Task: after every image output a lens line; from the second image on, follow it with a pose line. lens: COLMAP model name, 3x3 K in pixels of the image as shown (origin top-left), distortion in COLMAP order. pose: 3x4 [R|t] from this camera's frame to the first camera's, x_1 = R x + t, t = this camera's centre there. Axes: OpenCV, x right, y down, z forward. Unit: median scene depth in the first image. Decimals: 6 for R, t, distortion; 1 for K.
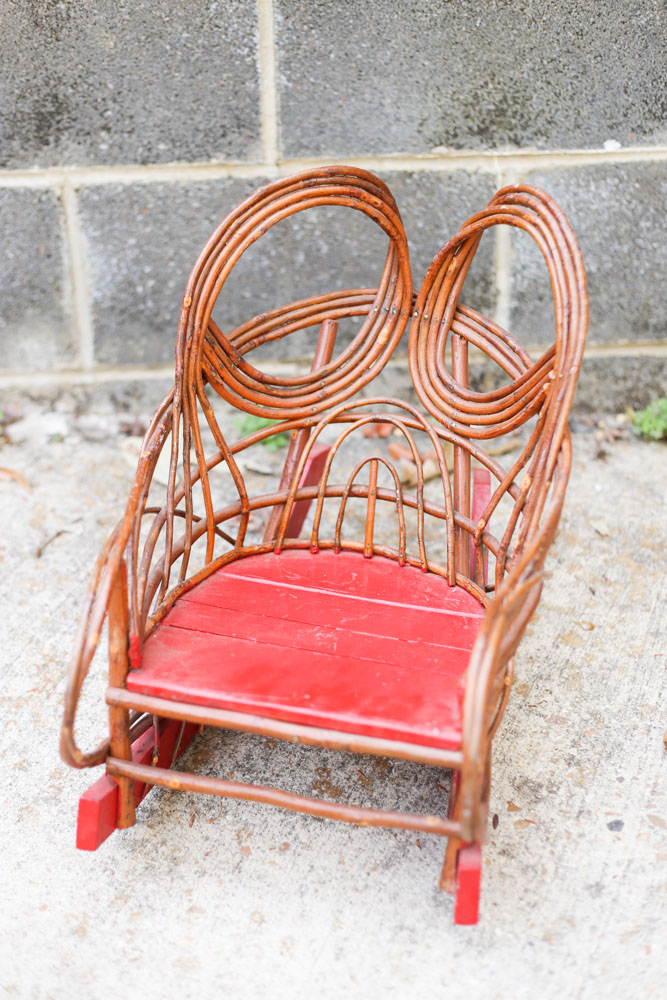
lens RADIAL K [[1498.5, 0, 339.6], [0, 1498.5, 505.1], [0, 0, 1]] dist [-0.110165, -0.099460]
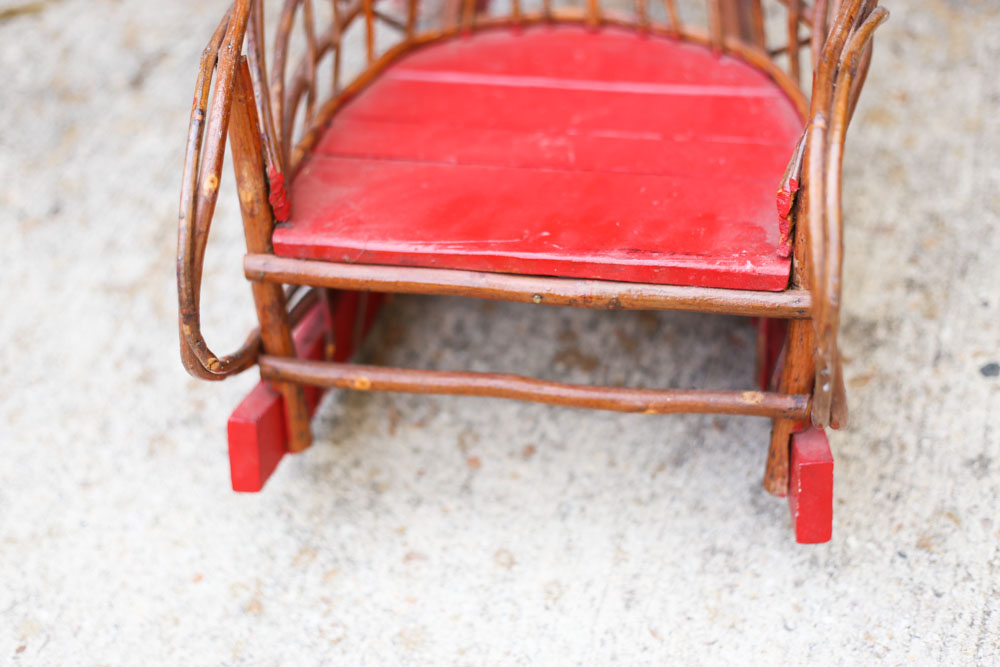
lens RADIAL K [[1522.7, 0, 500.0], [0, 1522.7, 333.5], [0, 0, 1]] dist [-0.125282, -0.026840]
pose [[0.993941, -0.109226, -0.012253, -0.035890], [0.109544, 0.975341, 0.191597, 0.037178], [-0.008977, -0.191778, 0.981397, 0.309828]]
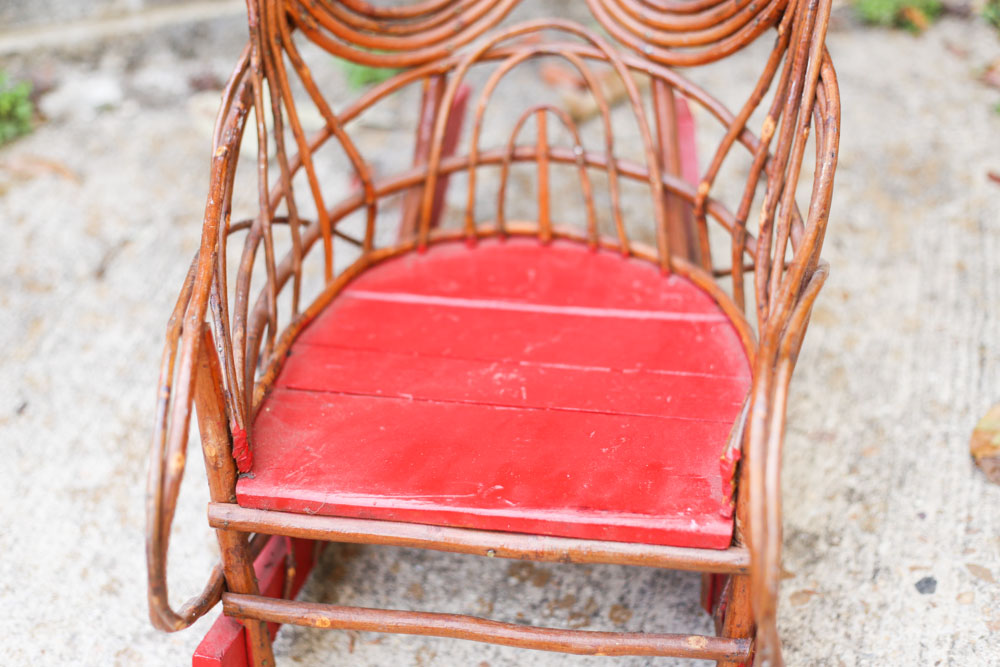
lens RADIAL K [[1514.7, 0, 500.0], [0, 1514.7, 333.5], [0, 0, 1]] dist [-0.117836, -0.094800]
pose [[0.993592, -0.111206, 0.020194, -0.025732], [0.106133, 0.979432, 0.171607, -0.057187], [-0.038863, -0.168364, 0.984958, 0.304446]]
